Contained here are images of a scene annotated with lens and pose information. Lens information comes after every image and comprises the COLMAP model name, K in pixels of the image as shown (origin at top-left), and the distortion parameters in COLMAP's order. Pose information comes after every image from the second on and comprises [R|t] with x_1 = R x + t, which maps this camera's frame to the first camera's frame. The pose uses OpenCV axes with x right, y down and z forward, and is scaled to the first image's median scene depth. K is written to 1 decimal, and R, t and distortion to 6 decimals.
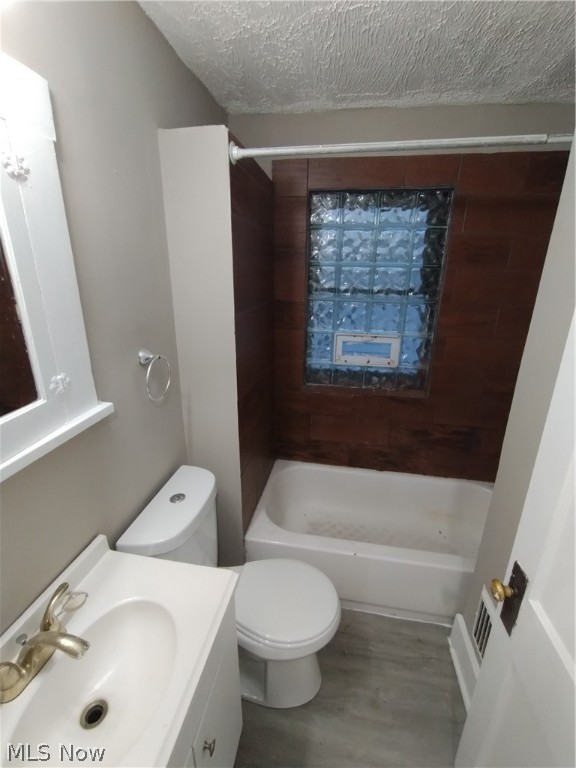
lens RADIAL K [[345.7, 0, 286.3], [0, 345.7, 380.7], [0, 0, 1]] dist [-0.031166, 0.006598]
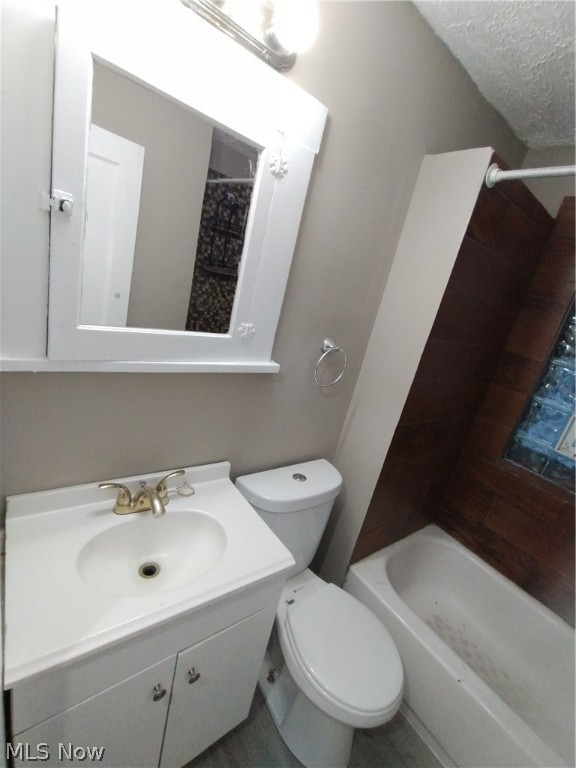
lens RADIAL K [[344.0, 0, 288.0], [0, 344.0, 384.0], [0, 0, 1]] dist [-0.019914, -0.000262]
pose [[0.715981, 0.343498, -0.607766, 0.209291], [-0.410591, 0.911281, 0.031340, 0.060358], [0.564611, 0.227104, 0.793497, 0.070895]]
